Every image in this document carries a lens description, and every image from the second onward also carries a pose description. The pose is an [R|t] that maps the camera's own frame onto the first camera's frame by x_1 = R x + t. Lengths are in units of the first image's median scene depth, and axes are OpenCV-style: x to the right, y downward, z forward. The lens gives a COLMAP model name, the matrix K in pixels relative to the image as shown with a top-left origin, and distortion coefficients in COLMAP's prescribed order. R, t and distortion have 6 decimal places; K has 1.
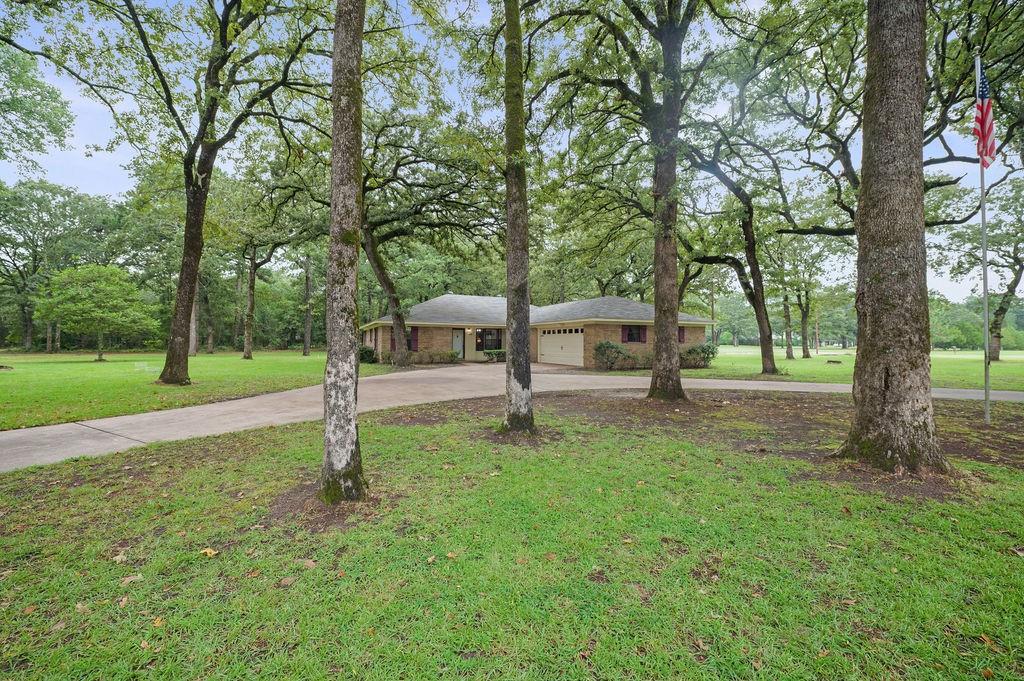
lens RADIAL K [[411.7, 0, 514.3], [0, 411.7, 340.2], [0, 0, 1]] dist [-0.000186, 0.000094]
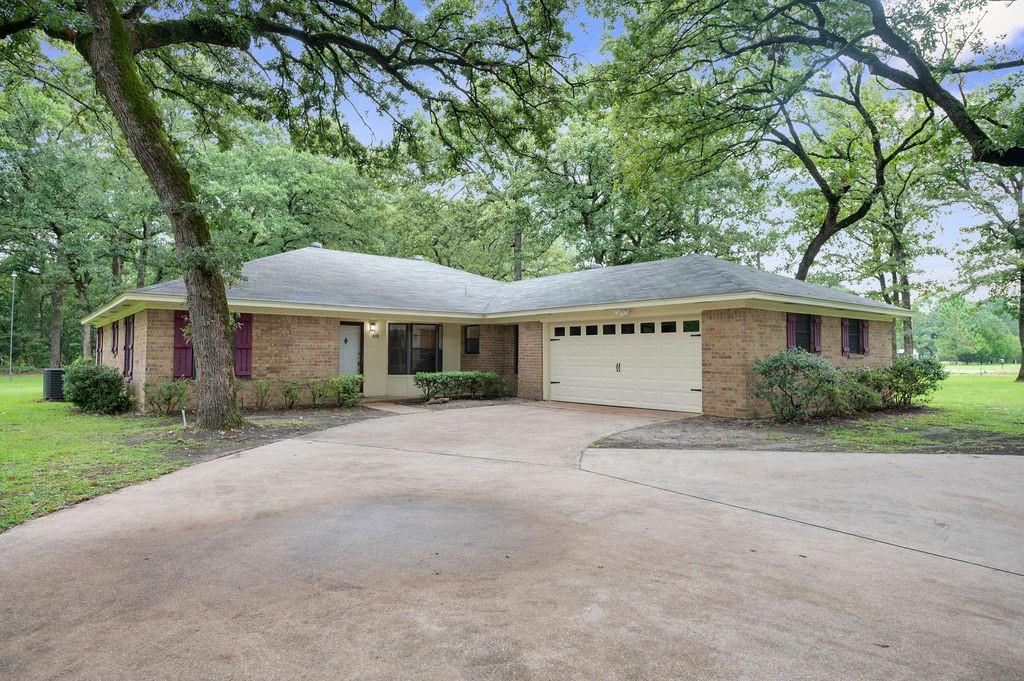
lens RADIAL K [[600.7, 0, 516.9], [0, 600.7, 343.6], [0, 0, 1]] dist [0.004108, 0.000772]
pose [[0.969106, 0.002437, 0.246634, -0.130331], [0.000823, 0.999914, -0.013116, 0.001869], [-0.246645, 0.012913, 0.969020, 0.387501]]
